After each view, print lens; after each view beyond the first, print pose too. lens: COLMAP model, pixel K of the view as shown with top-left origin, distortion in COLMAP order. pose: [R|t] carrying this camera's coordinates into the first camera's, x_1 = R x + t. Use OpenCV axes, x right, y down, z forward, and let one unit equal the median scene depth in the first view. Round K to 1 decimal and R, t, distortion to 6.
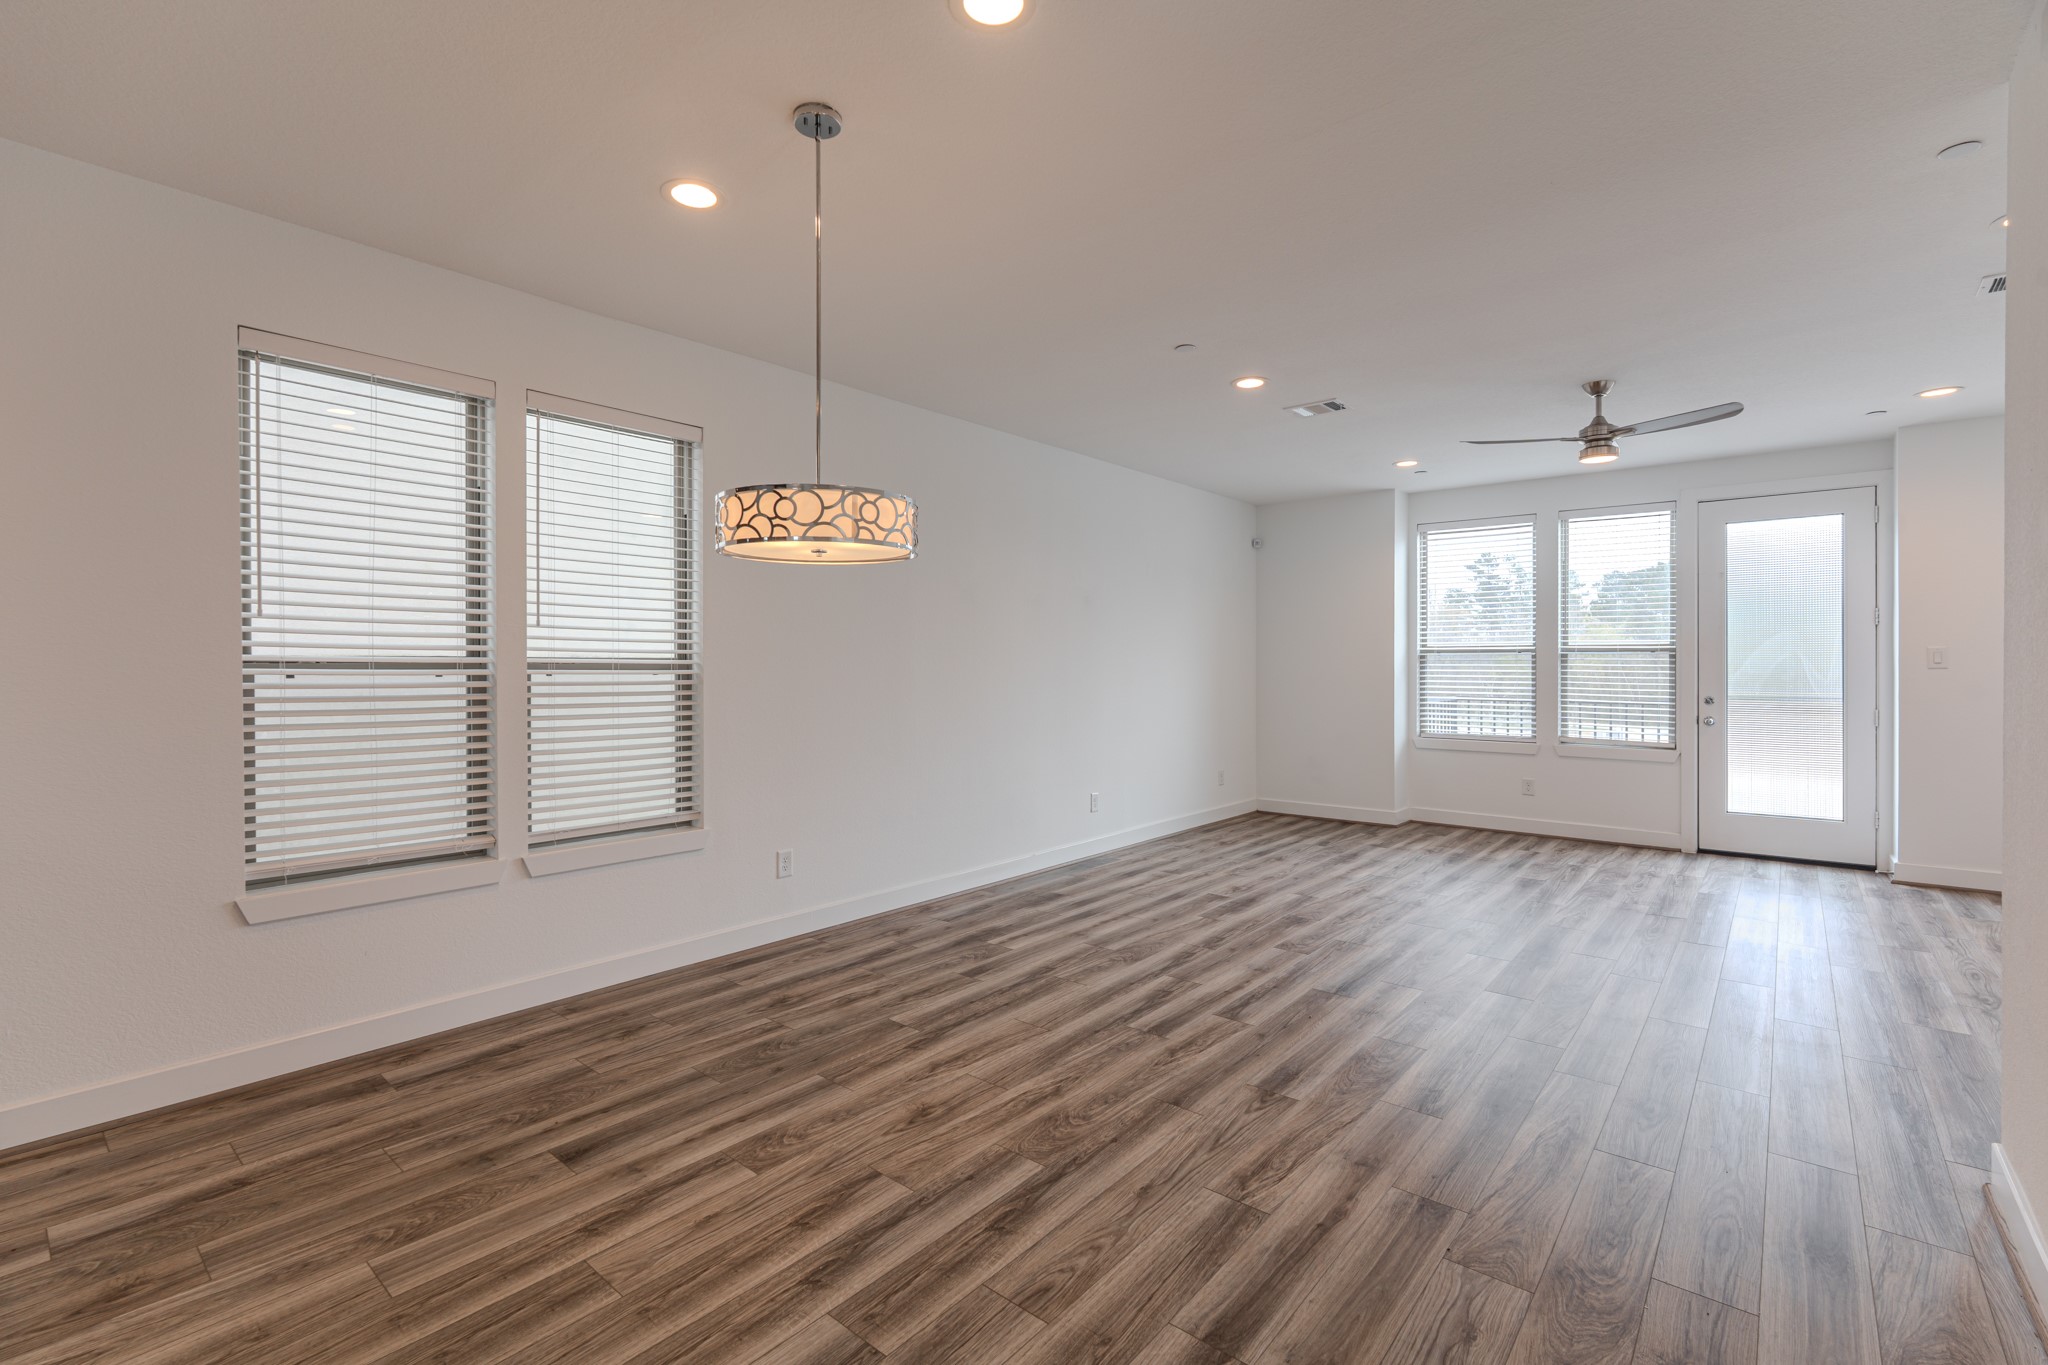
lens RADIAL K [[905.9, 0, 1016.4], [0, 905.9, 673.9], [0, 0, 1]] dist [-0.001125, 0.000639]
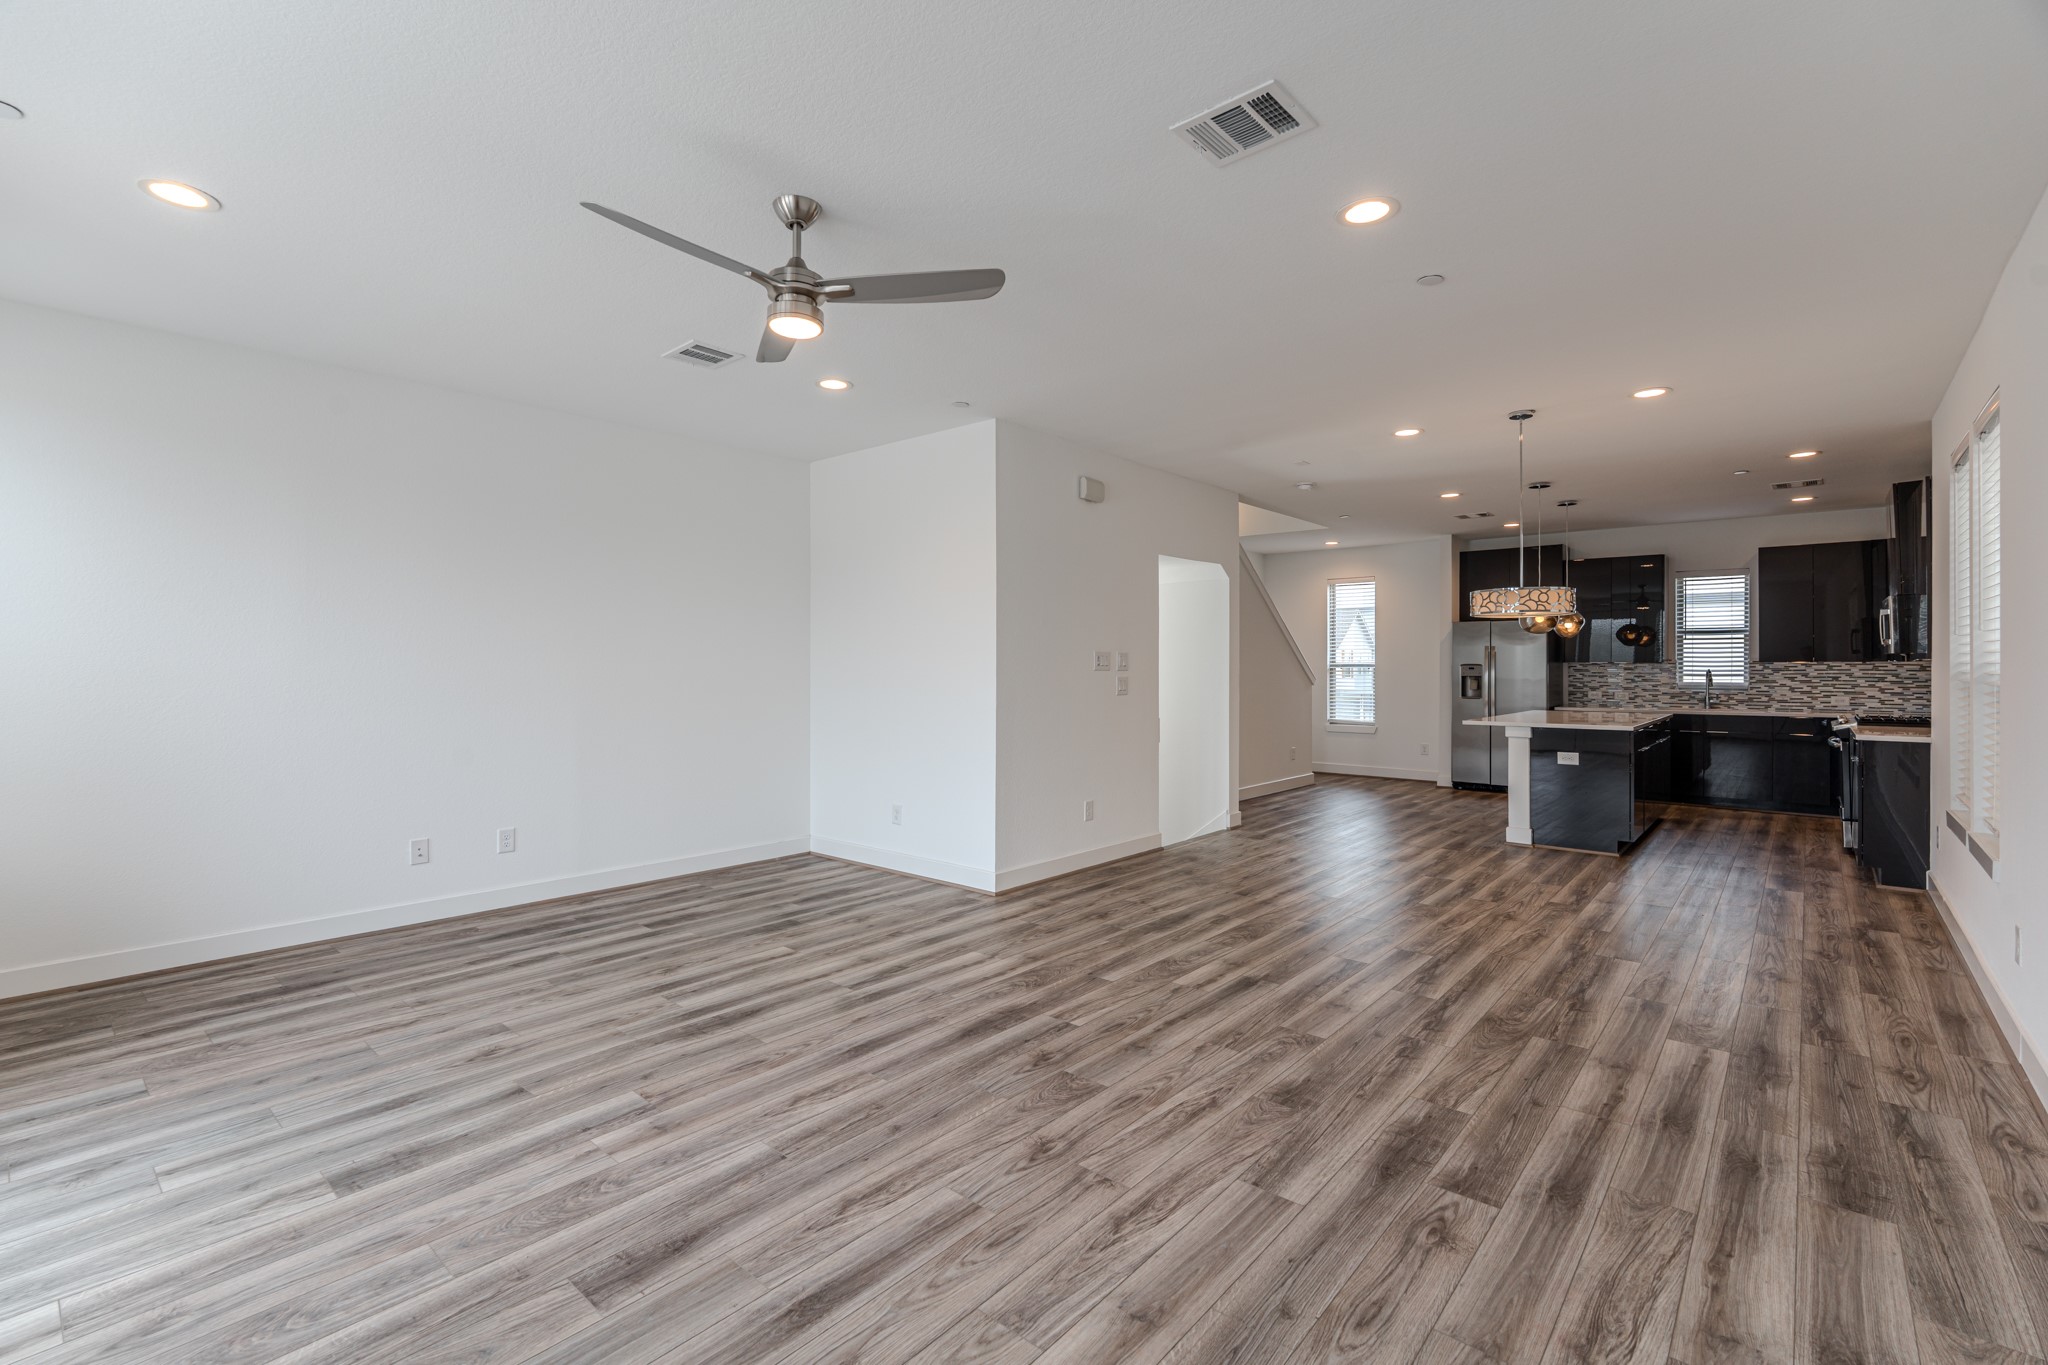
lens RADIAL K [[905.9, 0, 1026.4], [0, 905.9, 667.4], [0, 0, 1]] dist [-0.001125, 0.000639]
pose [[-0.999987, -0.001801, 0.004857, 0.528872], [-0.001786, 0.999994, 0.003007, -0.008046], [-0.004863, 0.002998, -0.999984, 1.754279]]
